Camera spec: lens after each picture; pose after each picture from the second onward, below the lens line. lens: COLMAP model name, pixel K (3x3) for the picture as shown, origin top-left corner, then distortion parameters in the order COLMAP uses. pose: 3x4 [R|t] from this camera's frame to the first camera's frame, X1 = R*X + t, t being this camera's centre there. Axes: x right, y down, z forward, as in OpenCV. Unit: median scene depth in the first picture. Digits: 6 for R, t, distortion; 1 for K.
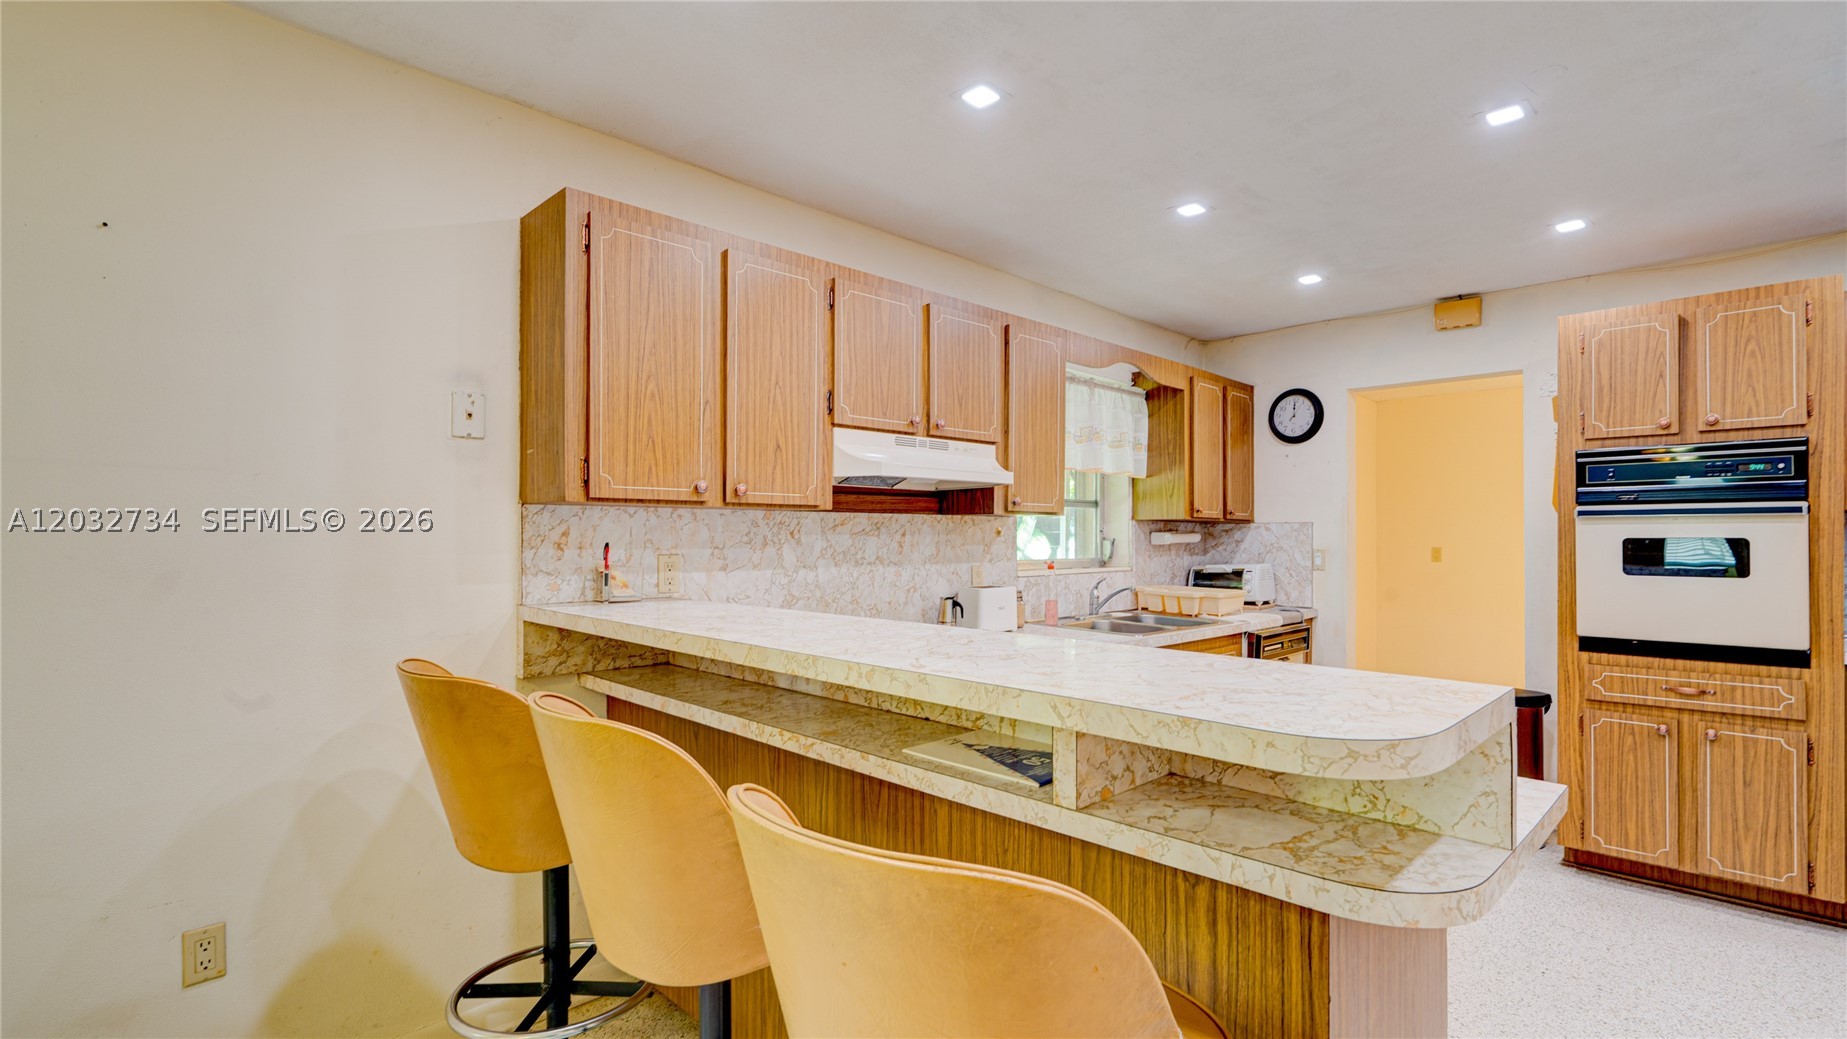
lens RADIAL K [[851.0, 0, 925.8], [0, 851.0, 529.5], [0, 0, 1]] dist [-0.000524, 0.000681]
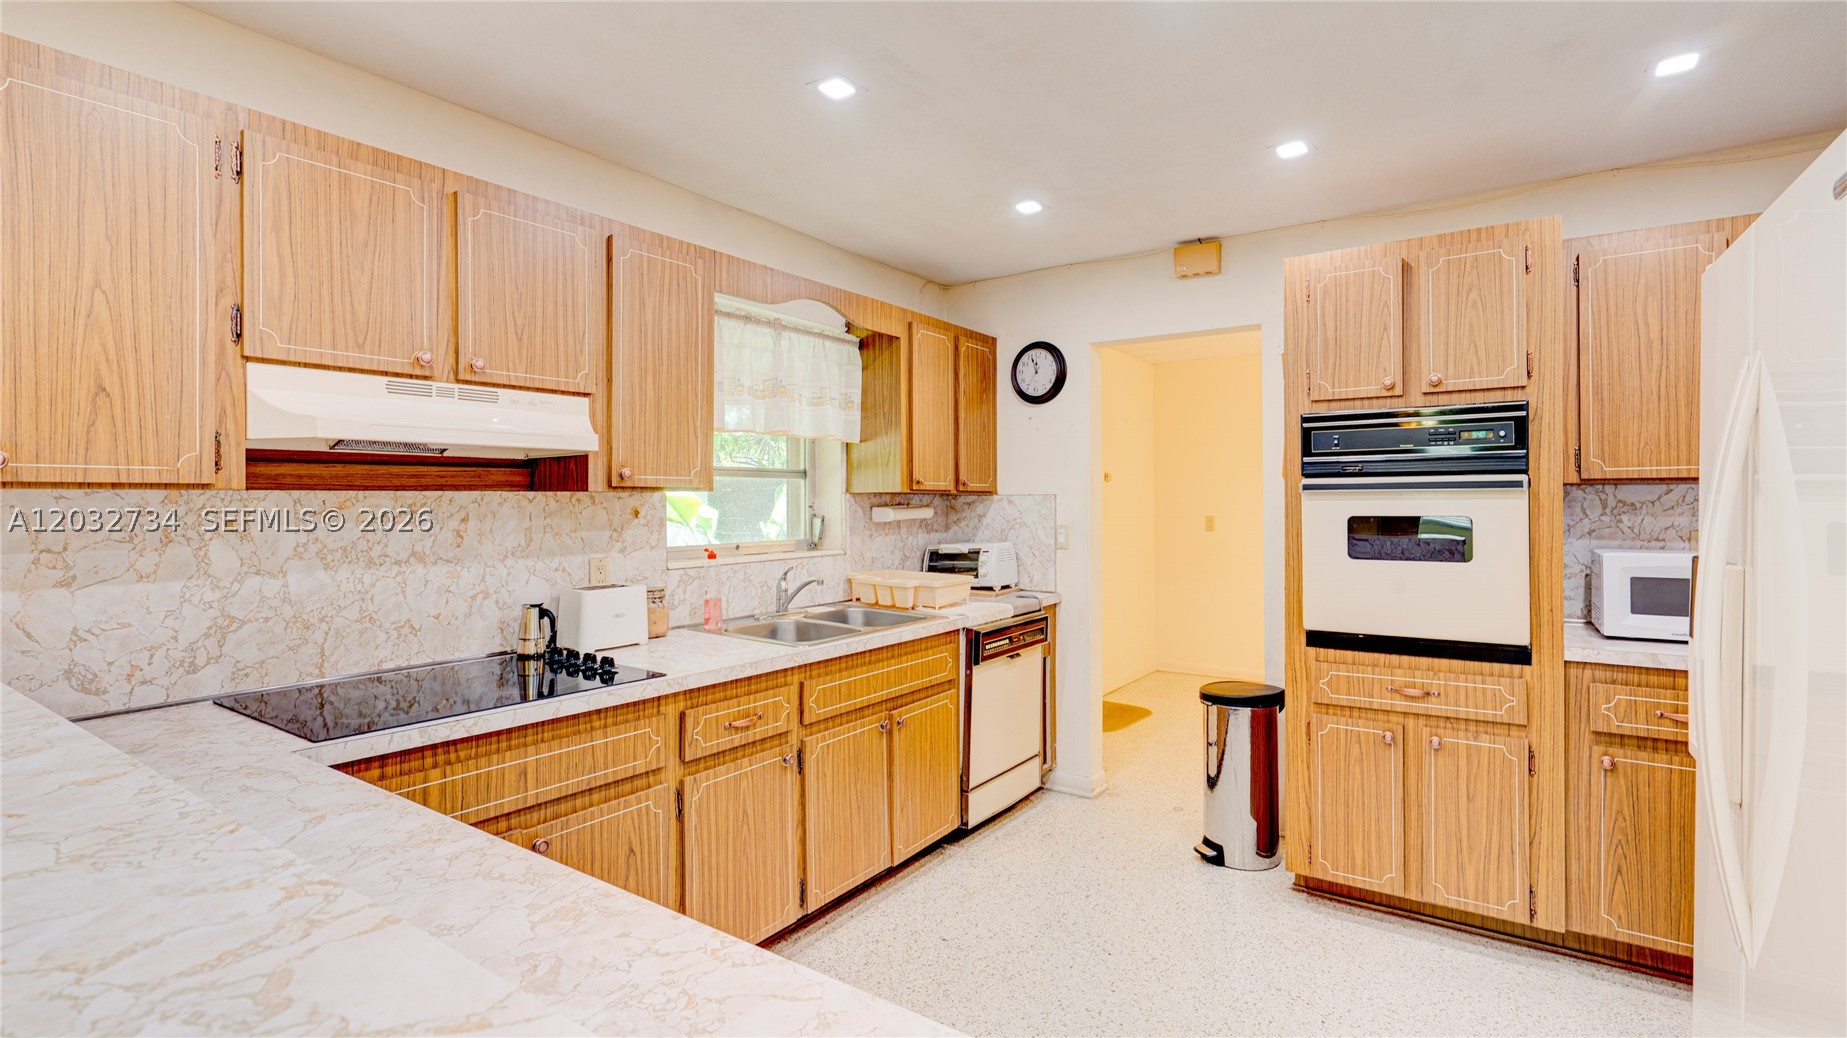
lens RADIAL K [[857.9, 0, 941.1], [0, 857.9, 495.4], [0, 0, 1]] dist [-0.001600, 0.001219]
pose [[0.981241, -0.006106, 0.192689, 0.251182], [0.005626, 0.999980, 0.003040, -0.015999], [-0.192703, -0.001899, 0.981255, 0.230405]]
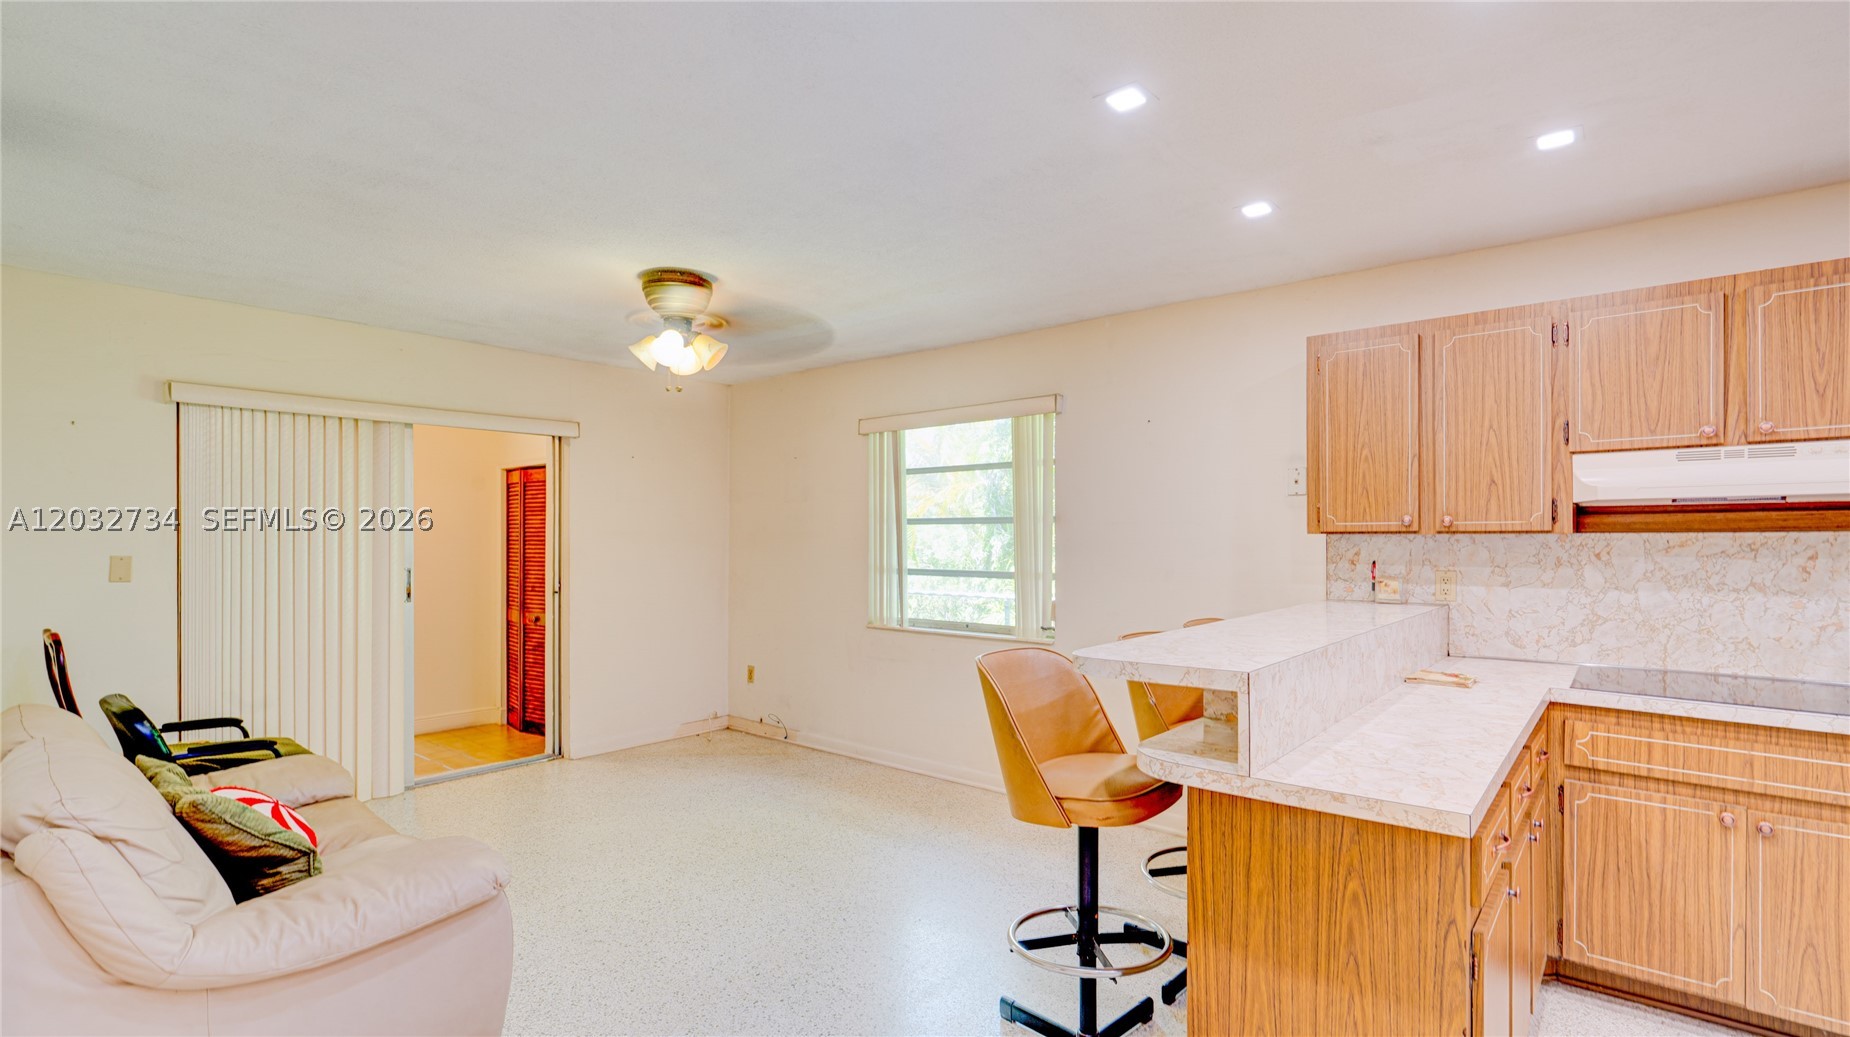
lens RADIAL K [[832.3, 0, 940.8], [0, 832.3, 542.0], [0, 0, 1]] dist [0.003085, 0.001459]
pose [[0.105385, 0.000357, -0.994431, 0.737819], [0.008487, 0.999963, 0.001259, -0.018521], [0.994395, -0.008573, 0.105378, 0.104192]]
